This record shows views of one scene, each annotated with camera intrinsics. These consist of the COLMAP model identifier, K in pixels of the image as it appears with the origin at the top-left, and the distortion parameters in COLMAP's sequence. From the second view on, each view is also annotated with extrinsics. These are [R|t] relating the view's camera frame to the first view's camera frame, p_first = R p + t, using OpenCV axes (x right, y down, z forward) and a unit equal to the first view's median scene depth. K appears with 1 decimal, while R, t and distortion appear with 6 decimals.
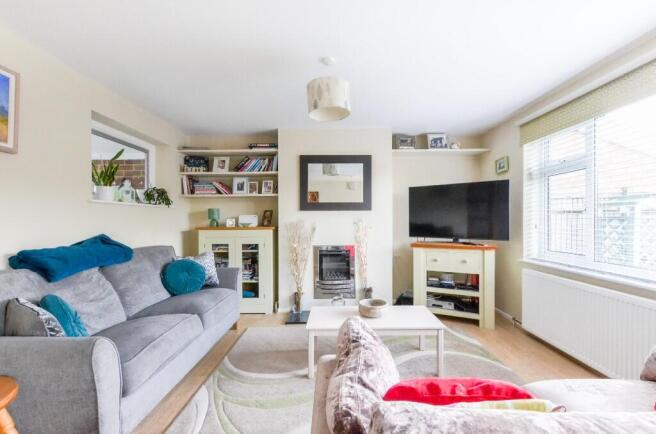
lens RADIAL K [[295.7, 0, 337.0], [0, 295.7, 222.8], [0, 0, 1]] dist [-0.002100, -0.000524]
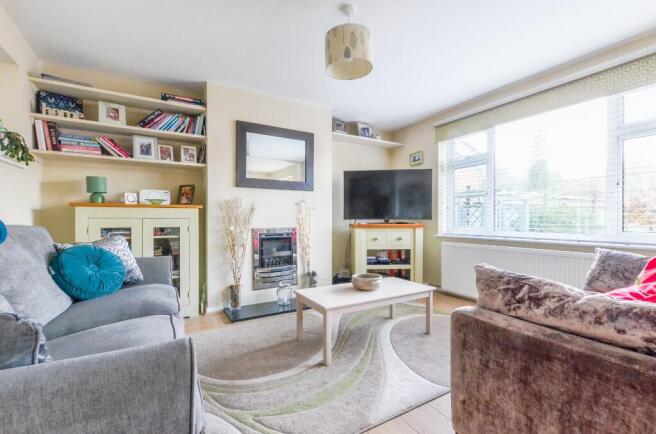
lens RADIAL K [[295.7, 0, 337.0], [0, 295.7, 222.8], [0, 0, 1]] dist [-0.002100, -0.000524]
pose [[0.852900, 0.000402, 0.522074, -0.316080], [0.002155, 0.999988, -0.004291, 0.064912], [-0.522069, 0.004784, 0.852890, 0.141151]]
